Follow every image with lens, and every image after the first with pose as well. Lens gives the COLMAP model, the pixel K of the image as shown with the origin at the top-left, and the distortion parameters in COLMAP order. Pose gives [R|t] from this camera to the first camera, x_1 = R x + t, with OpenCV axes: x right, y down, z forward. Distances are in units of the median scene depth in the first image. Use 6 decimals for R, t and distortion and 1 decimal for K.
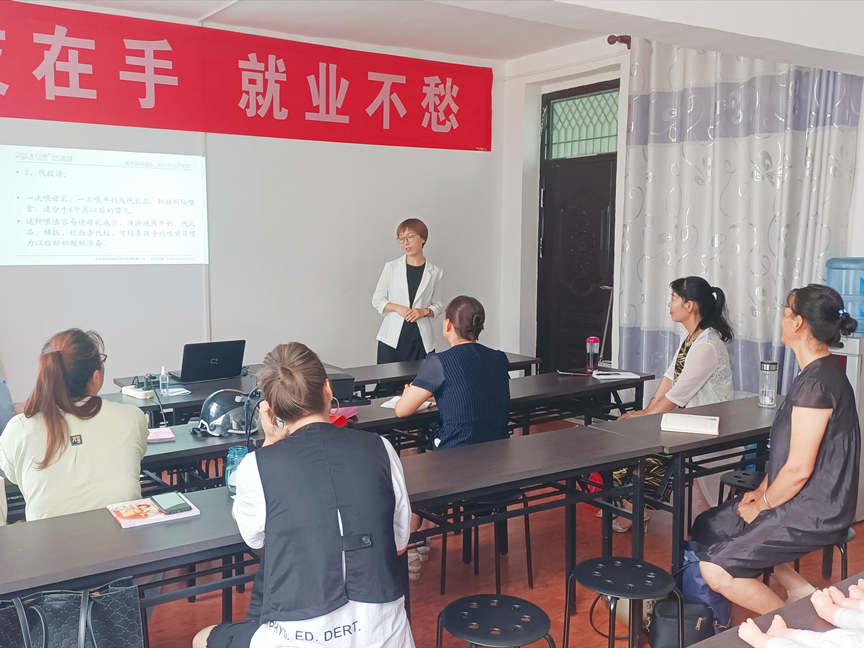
lens RADIAL K [[861.3, 0, 389.4], [0, 861.3, 327.1], [0, 0, 1]] dist [0.117545, -0.206514]
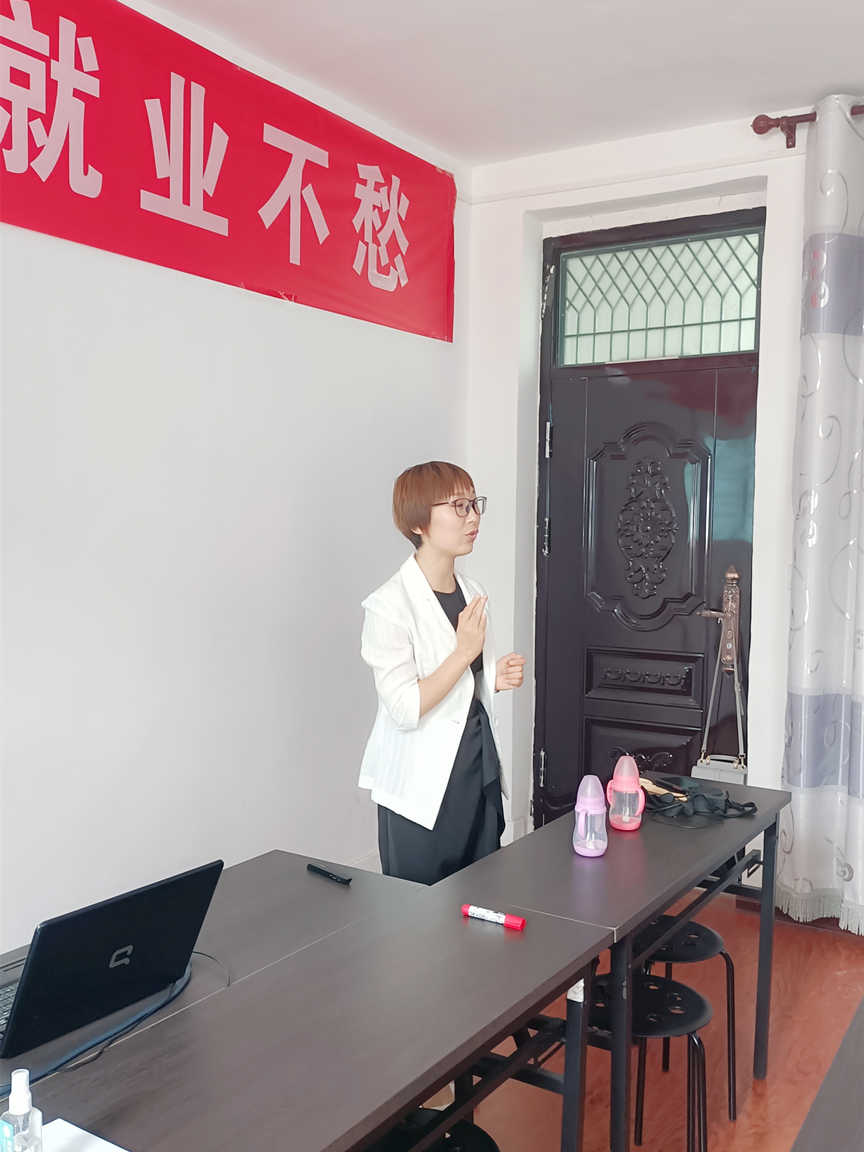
lens RADIAL K [[1148.4, 0, 433.8], [0, 1148.4, 595.2], [0, 0, 1]] dist [0.117545, -0.206514]
pose [[0.909009, -0.018581, 0.416361, -0.182465], [0.034217, 0.998960, -0.030122, -0.041016], [-0.415369, 0.041628, 0.908700, 0.436754]]
